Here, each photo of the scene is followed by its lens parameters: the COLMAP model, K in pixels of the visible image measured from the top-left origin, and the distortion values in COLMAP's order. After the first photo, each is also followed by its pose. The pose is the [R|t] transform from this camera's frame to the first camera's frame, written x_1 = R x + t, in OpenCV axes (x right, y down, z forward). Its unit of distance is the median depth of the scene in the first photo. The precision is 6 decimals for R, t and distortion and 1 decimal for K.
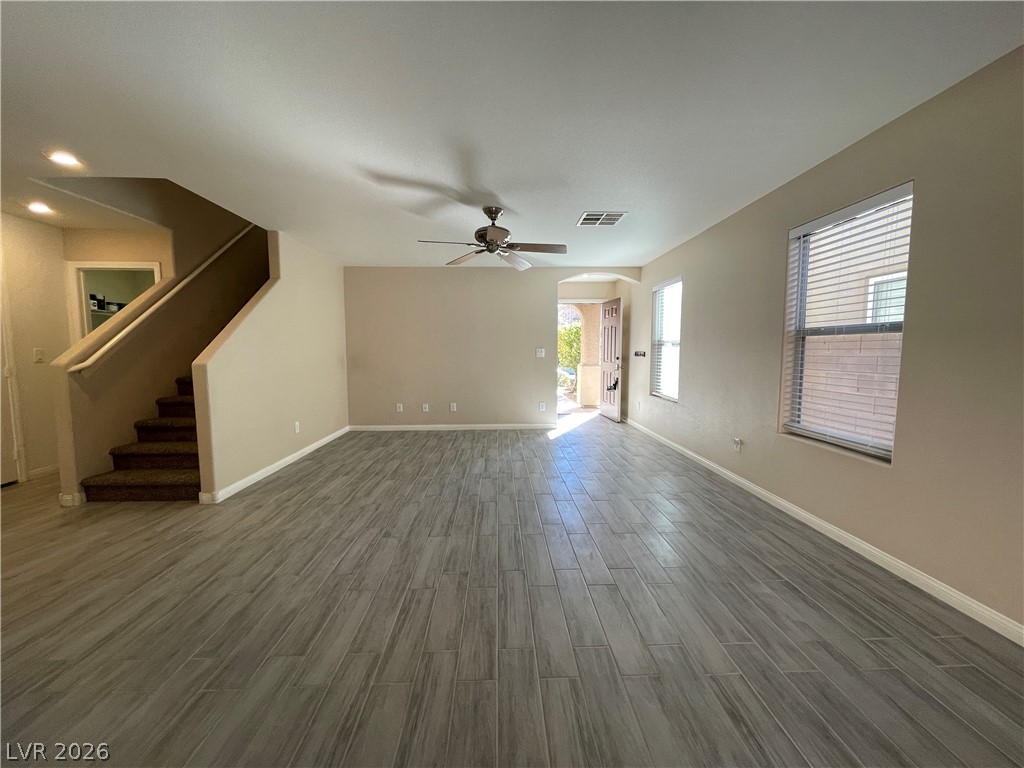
lens RADIAL K [[413.1, 0, 513.2], [0, 413.1, 384.8], [0, 0, 1]] dist [-0.004796, 0.001003]
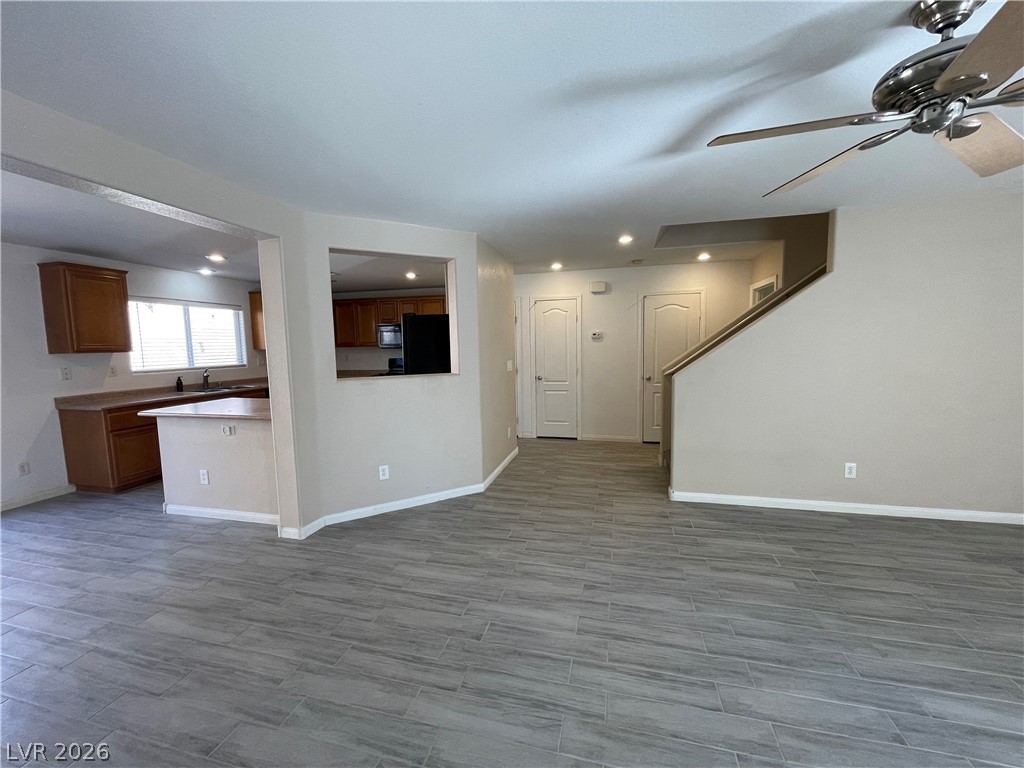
lens RADIAL K [[413.1, 0, 513.2], [0, 413.1, 384.8], [0, 0, 1]] dist [-0.004796, 0.001003]
pose [[-0.284040, 0.101718, -0.953402, 0.431461], [-0.062591, 0.990269, 0.124298, -0.133837], [0.956767, 0.094980, -0.274910, 0.823239]]
